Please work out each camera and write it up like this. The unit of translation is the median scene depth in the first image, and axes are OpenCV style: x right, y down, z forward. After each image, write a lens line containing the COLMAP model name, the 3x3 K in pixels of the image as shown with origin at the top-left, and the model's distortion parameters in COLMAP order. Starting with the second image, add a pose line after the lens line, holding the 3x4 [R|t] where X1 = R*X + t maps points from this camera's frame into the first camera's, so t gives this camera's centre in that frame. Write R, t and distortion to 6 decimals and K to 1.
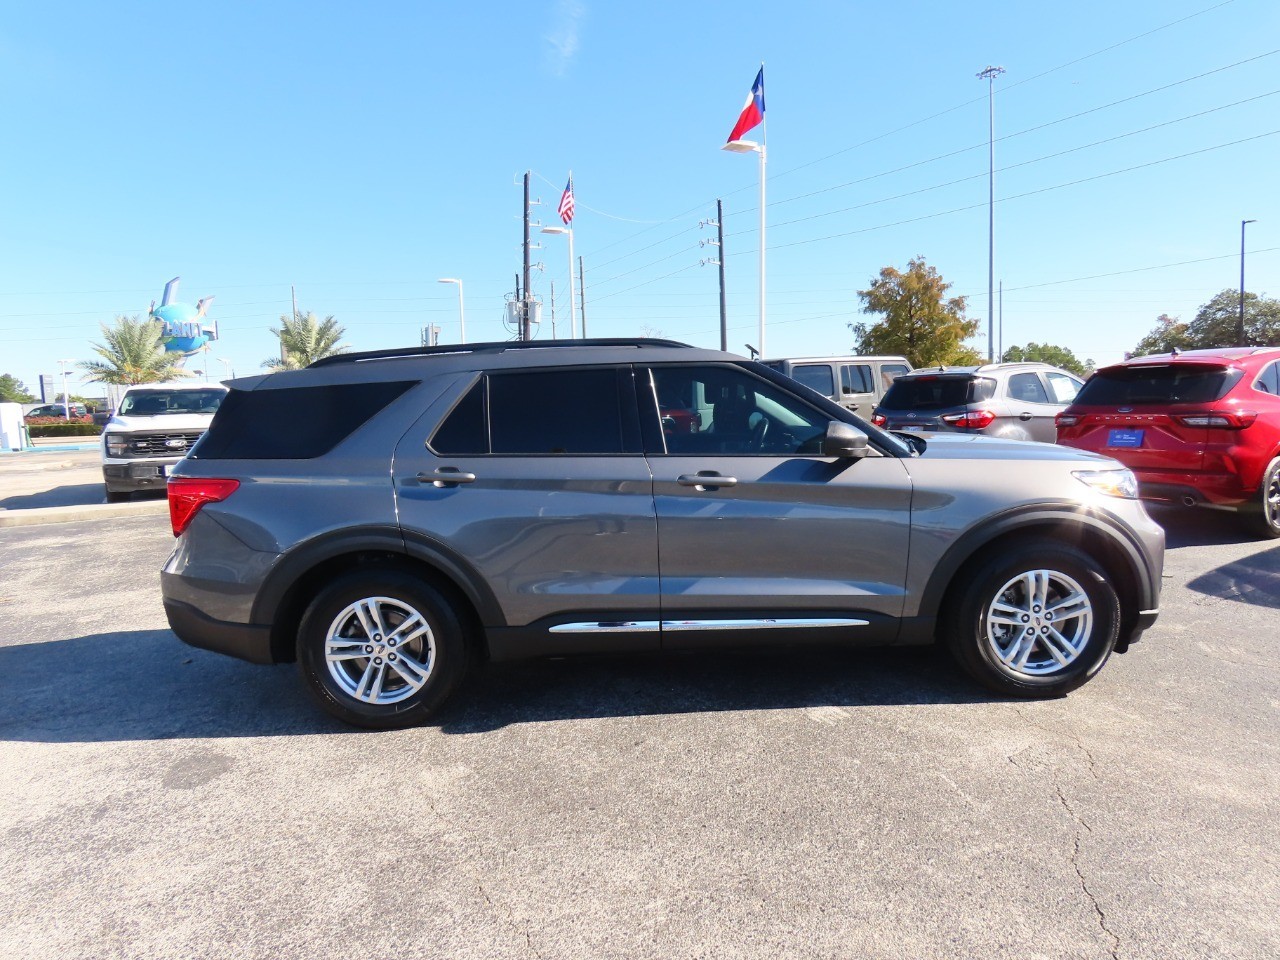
lens RADIAL K [[827.2, 0, 648.2], [0, 827.2, 482.5], [0, 0, 1]] dist [-0.000331, -0.005190]
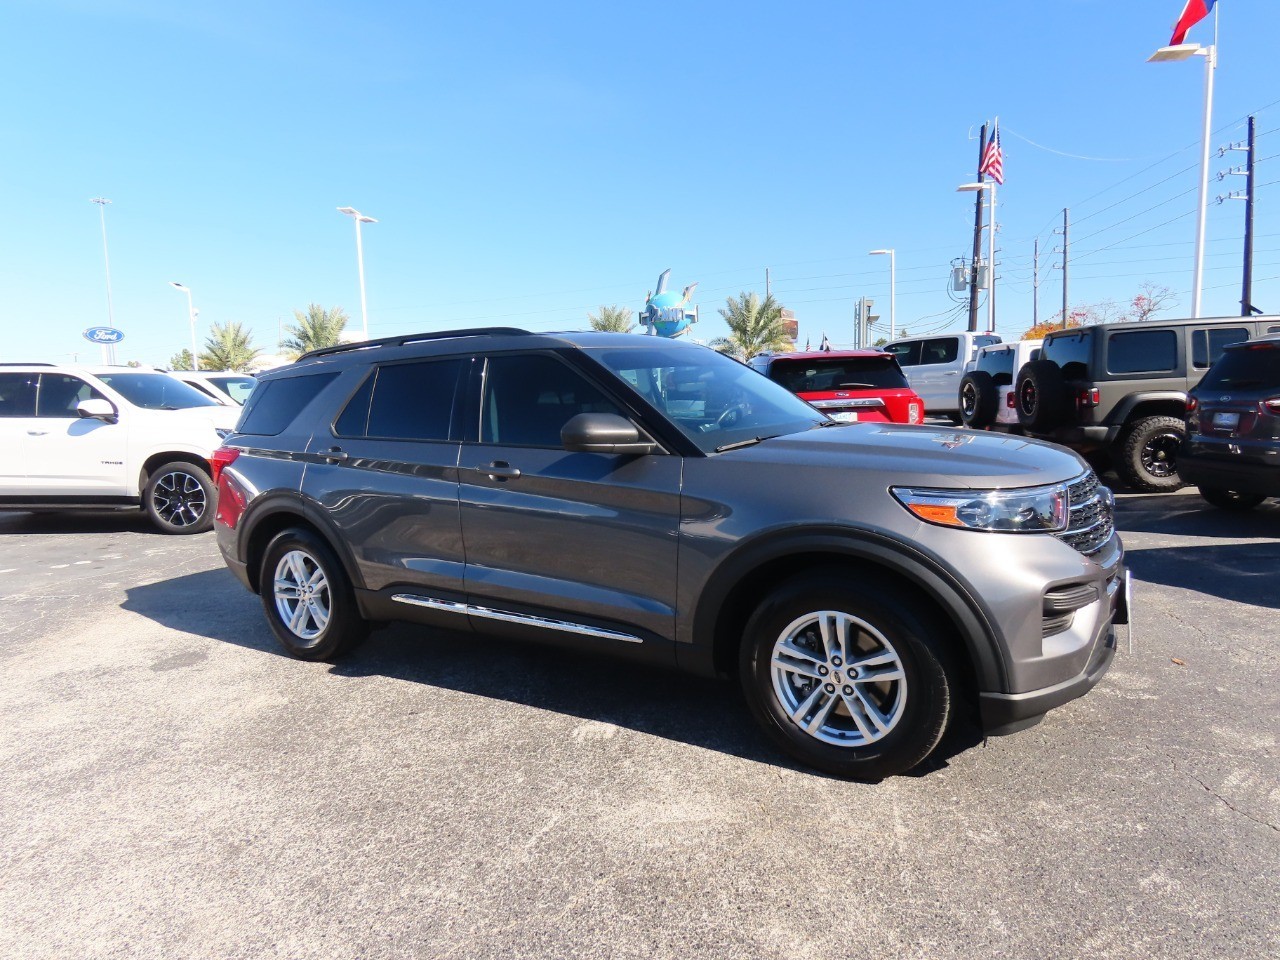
lens RADIAL K [[827.2, 0, 648.2], [0, 827.2, 482.5], [0, 0, 1]] dist [-0.000331, -0.005190]
pose [[0.829054, 0.064405, -0.555447, 0.748629], [-0.046359, 0.997842, 0.046507, -0.041882], [0.557243, -0.012807, 0.830251, 0.265052]]
